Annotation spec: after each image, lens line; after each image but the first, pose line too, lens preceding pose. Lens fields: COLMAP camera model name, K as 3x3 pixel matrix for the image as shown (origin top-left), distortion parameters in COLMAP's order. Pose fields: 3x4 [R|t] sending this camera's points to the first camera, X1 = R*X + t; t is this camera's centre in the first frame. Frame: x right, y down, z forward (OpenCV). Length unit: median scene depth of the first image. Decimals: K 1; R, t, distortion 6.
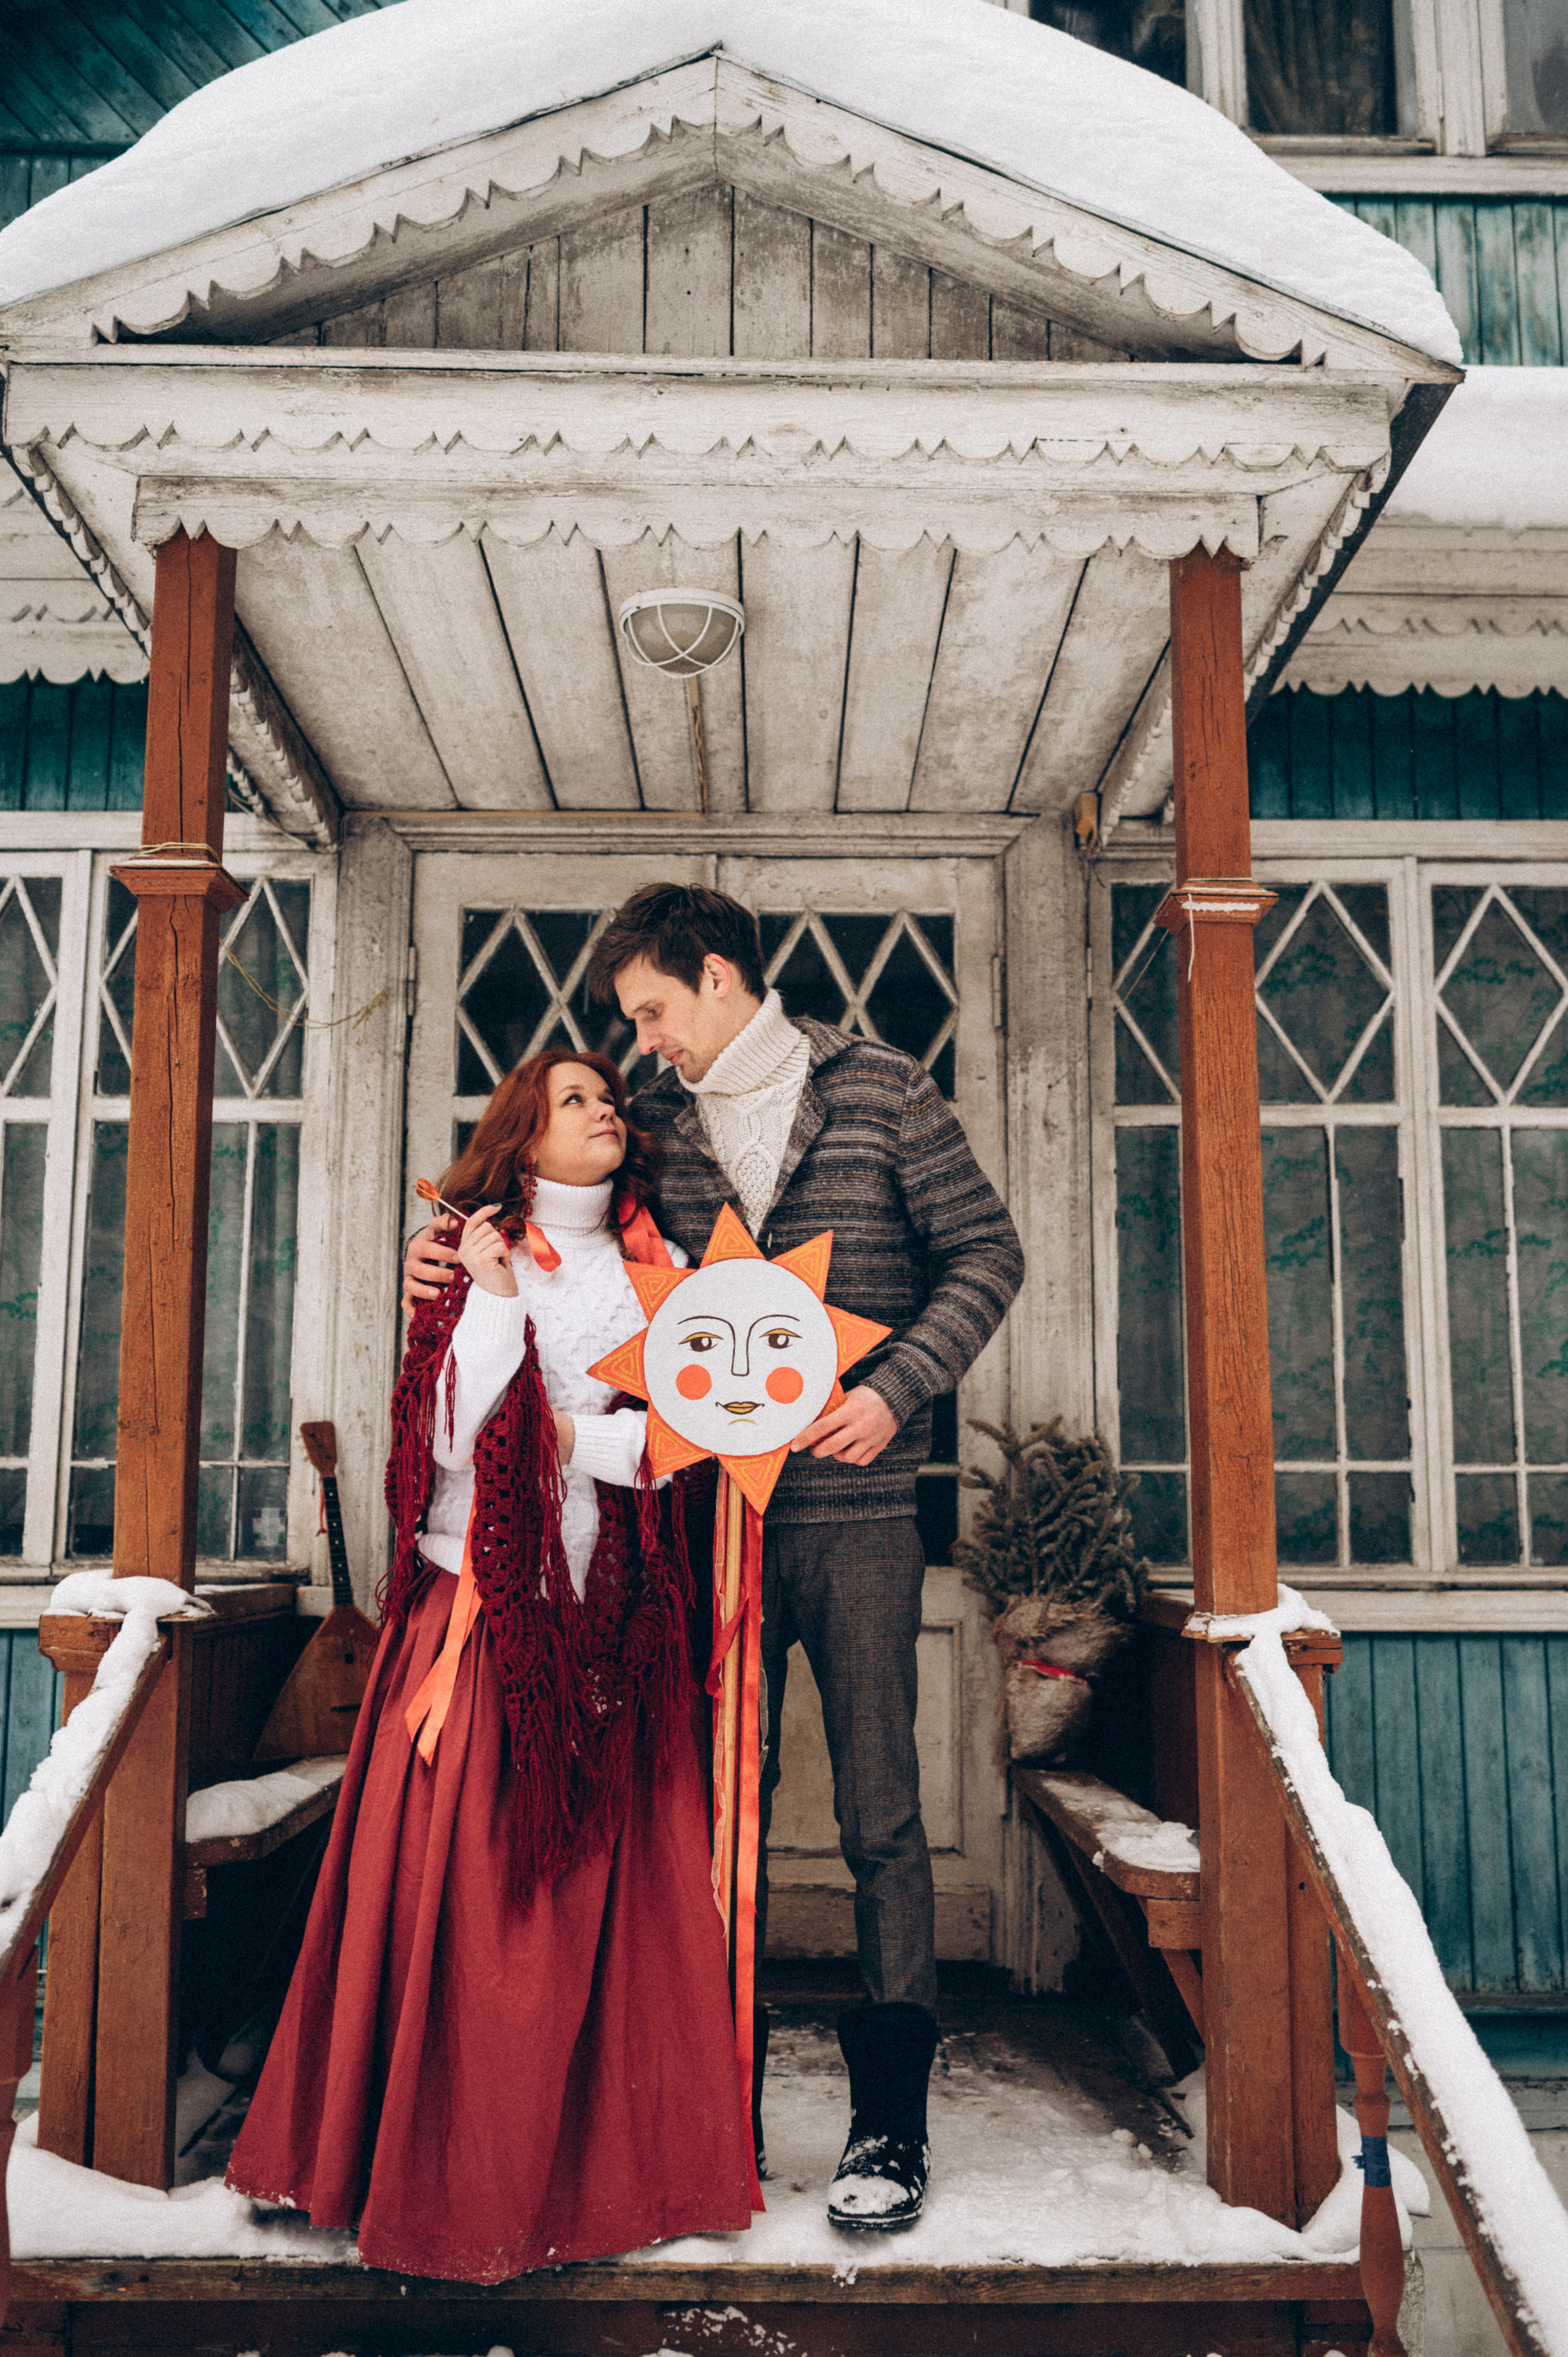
lens RADIAL K [[2249.0, 0, 784.7], [0, 2249.0, 1192.9], [0, 0, 1]] dist [-0.032415, -0.009788]
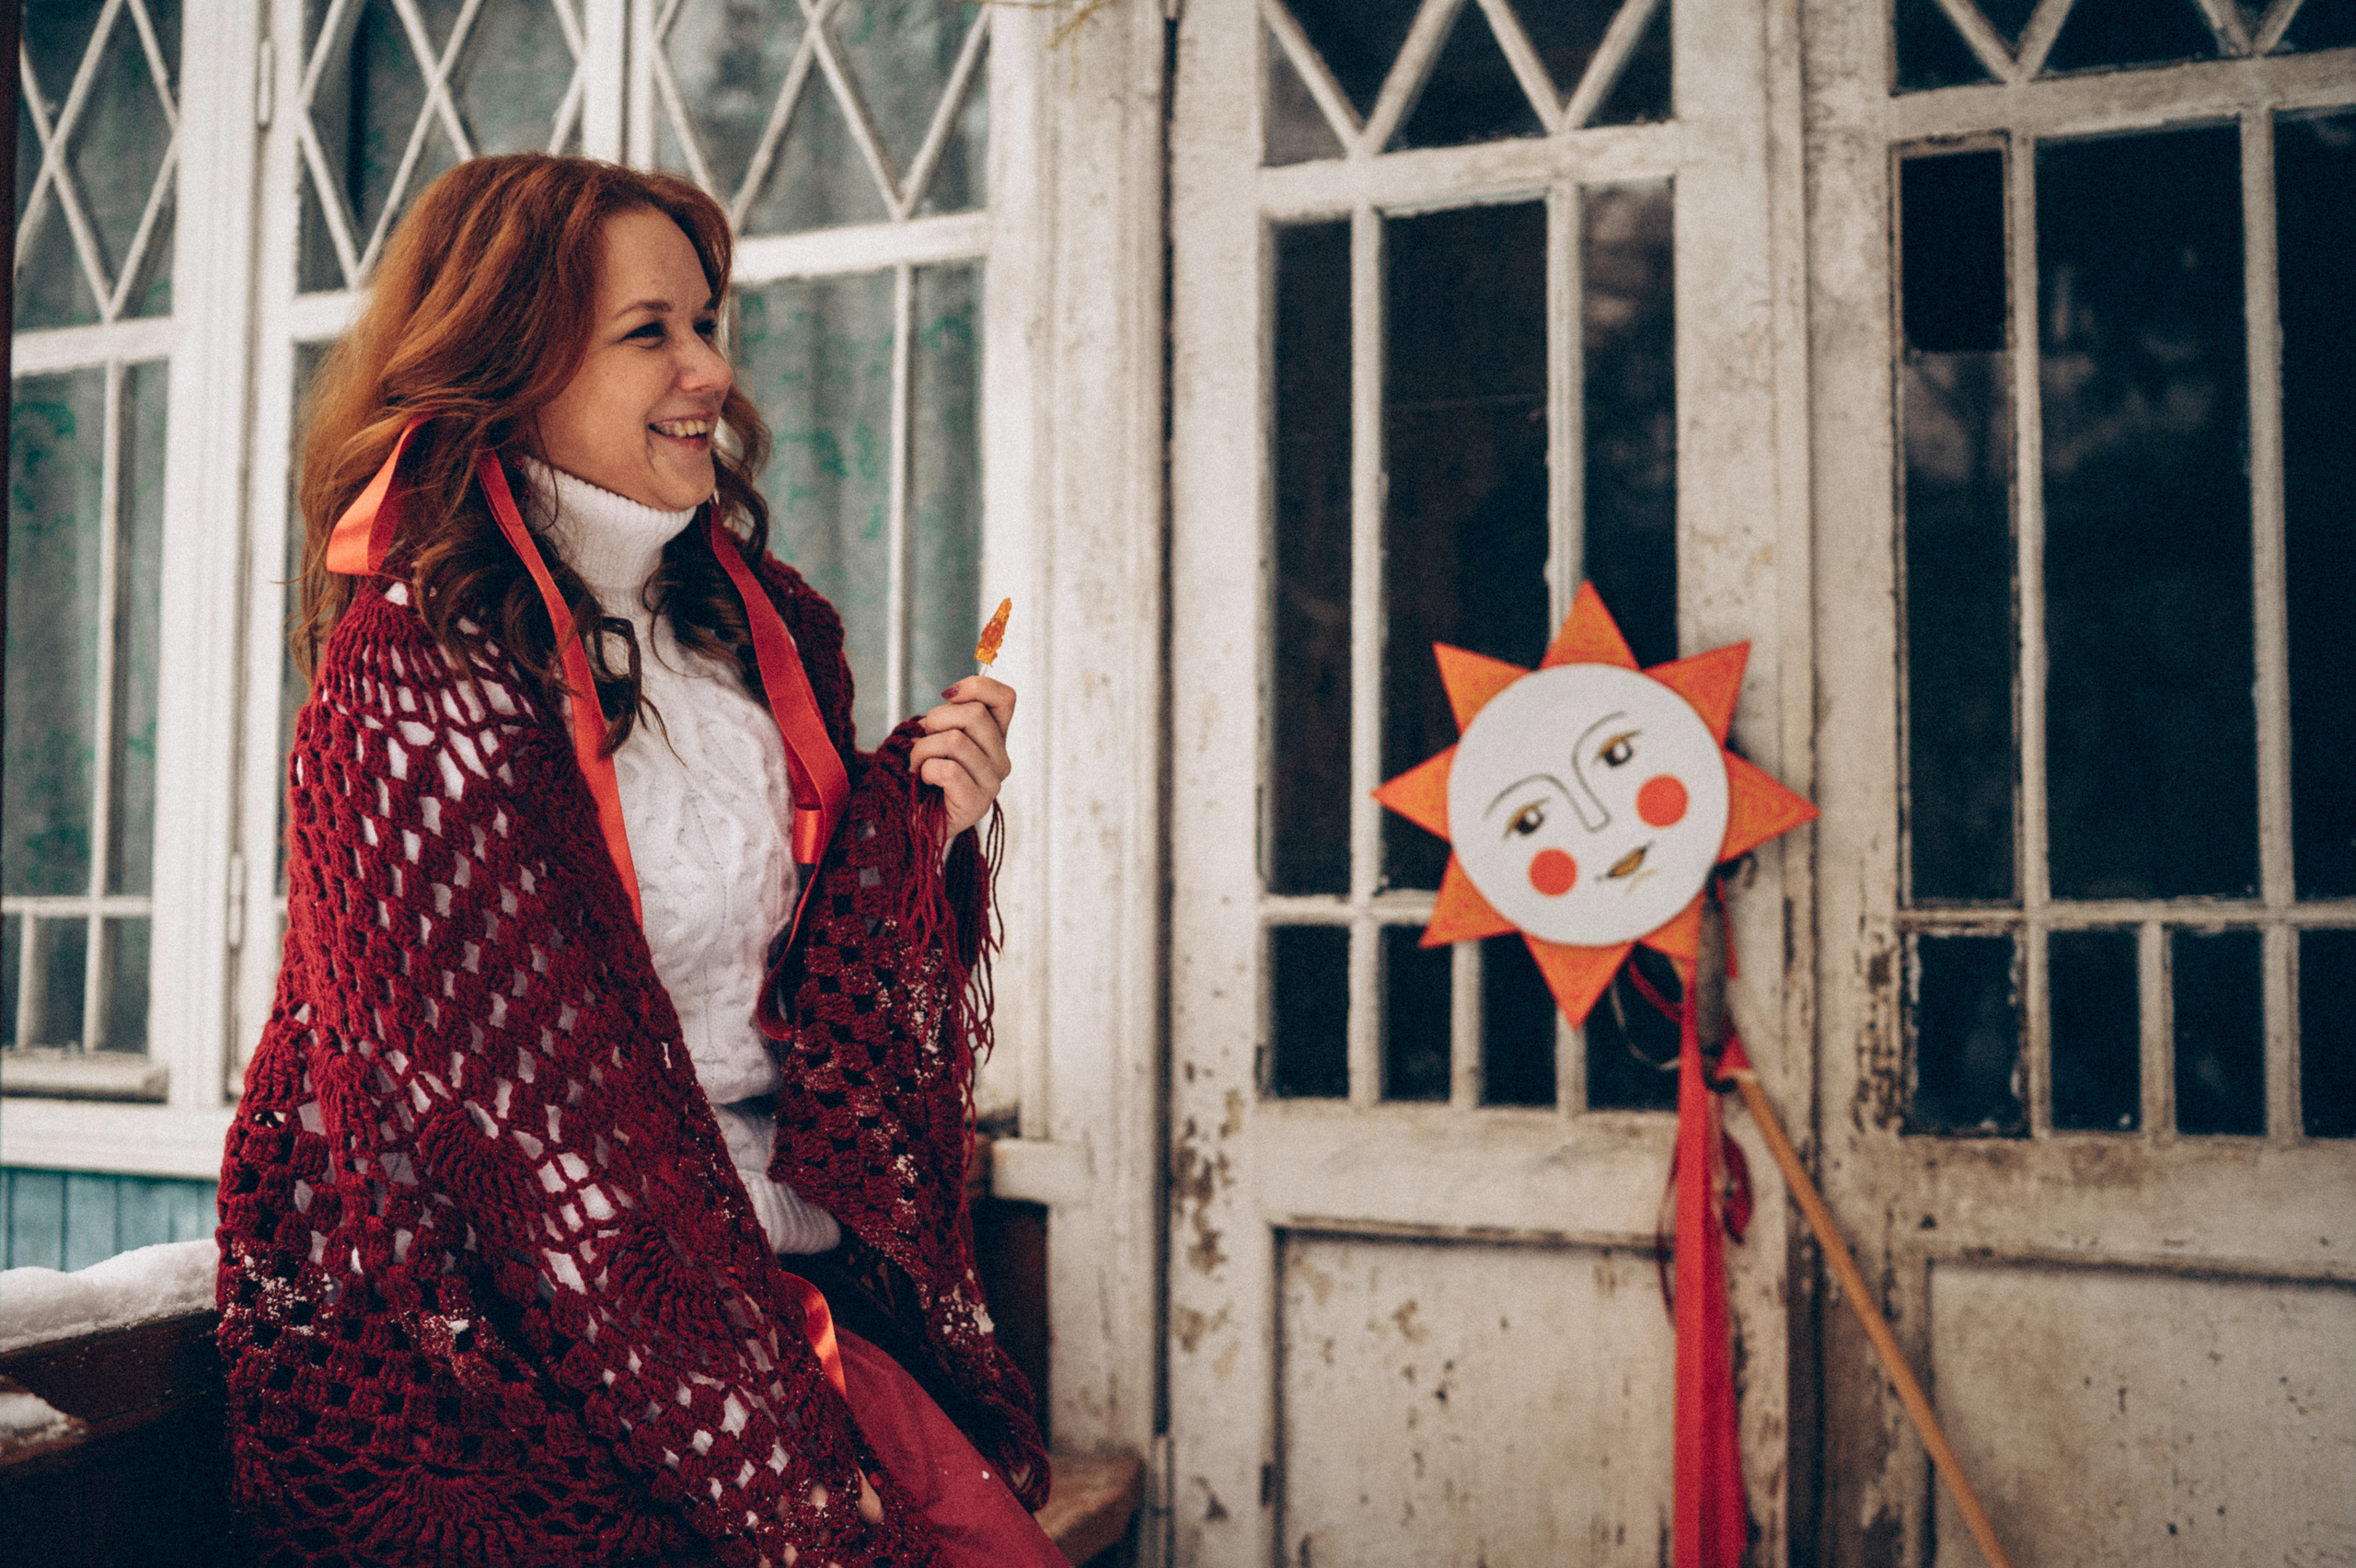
lens RADIAL K [[2248.3, 0, 1173.9], [0, 2248.3, 808.6], [0, 0, 1]] dist [-0.032415, -0.009788]
pose [[0.937060, -0.019765, -0.348607, 0.004922], [0.049995, 0.995704, 0.077932, 0.058605], [0.345569, -0.090455, 0.934023, 0.522508]]
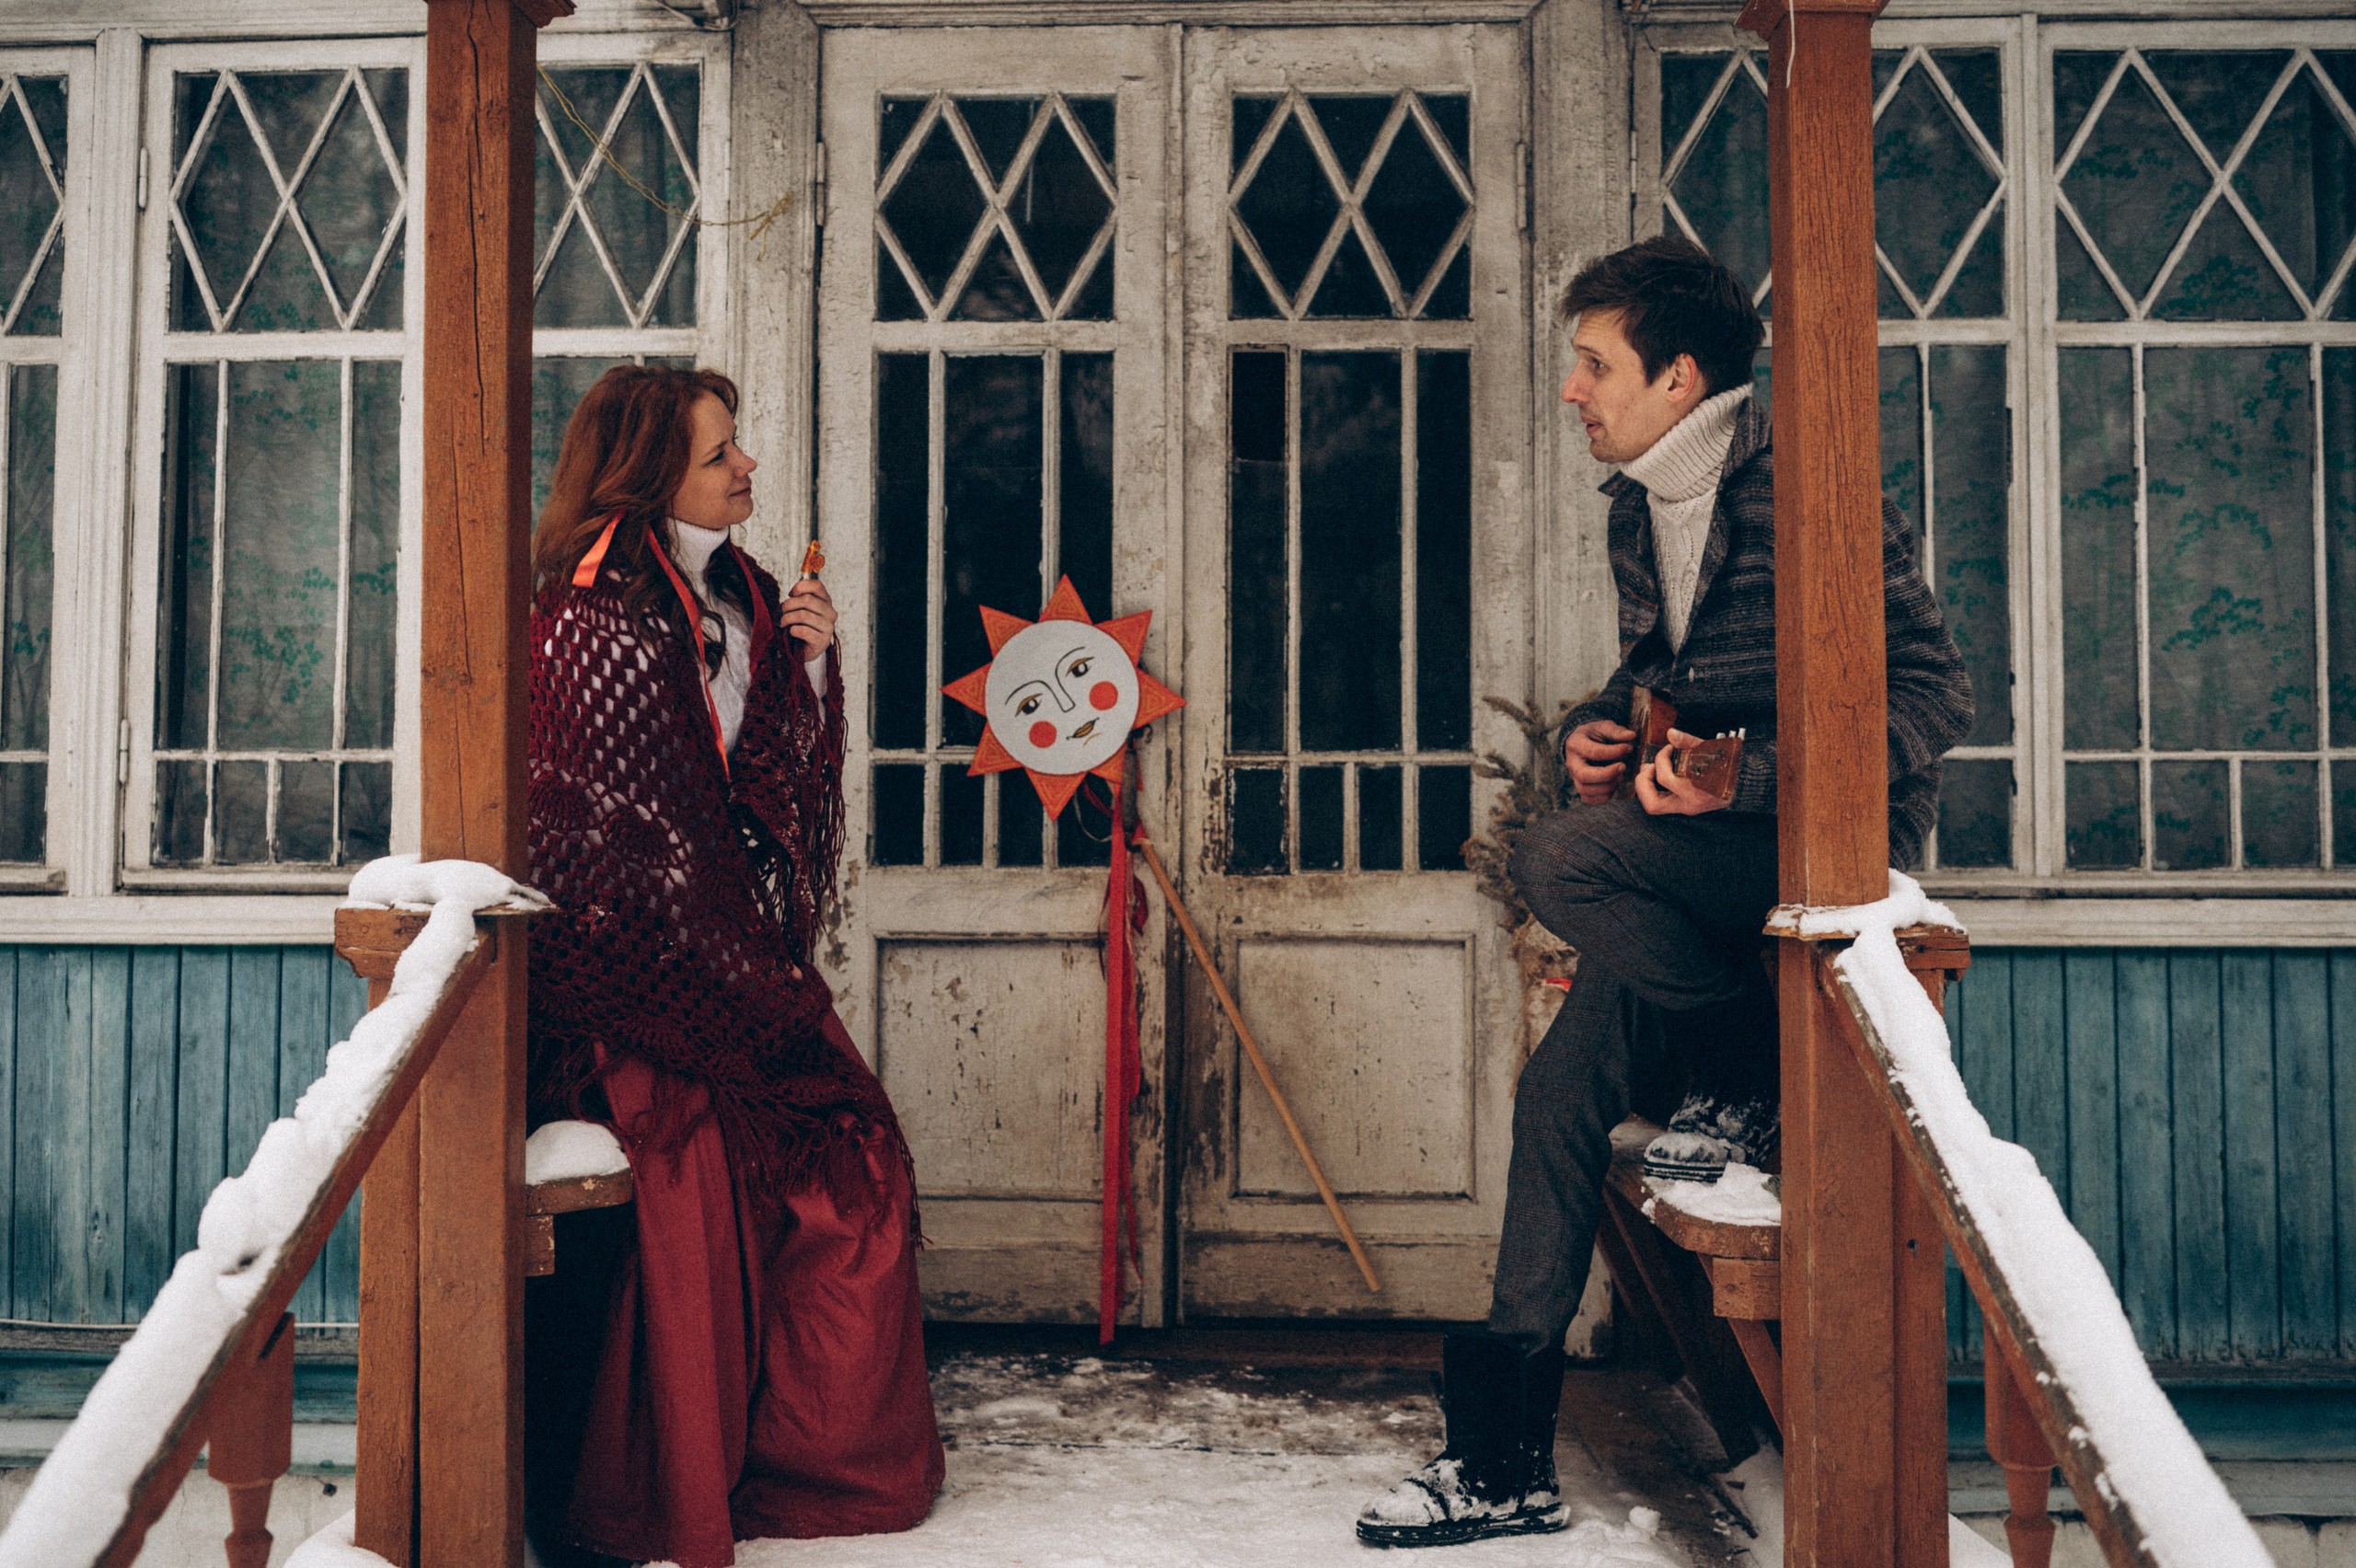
lens RADIAL K [[2248.3, 0, 1173.9], [0, 2248.3, 808.6], [0, 0, 1]] dist [-0.032415, -0.009788]
pose [[0.998826, -0.003144, -0.048336, 0.005732], [0.008729, 0.993237, 0.115778, 0.042578], [0.047645, -0.116064, 0.992098, 0.149546]]
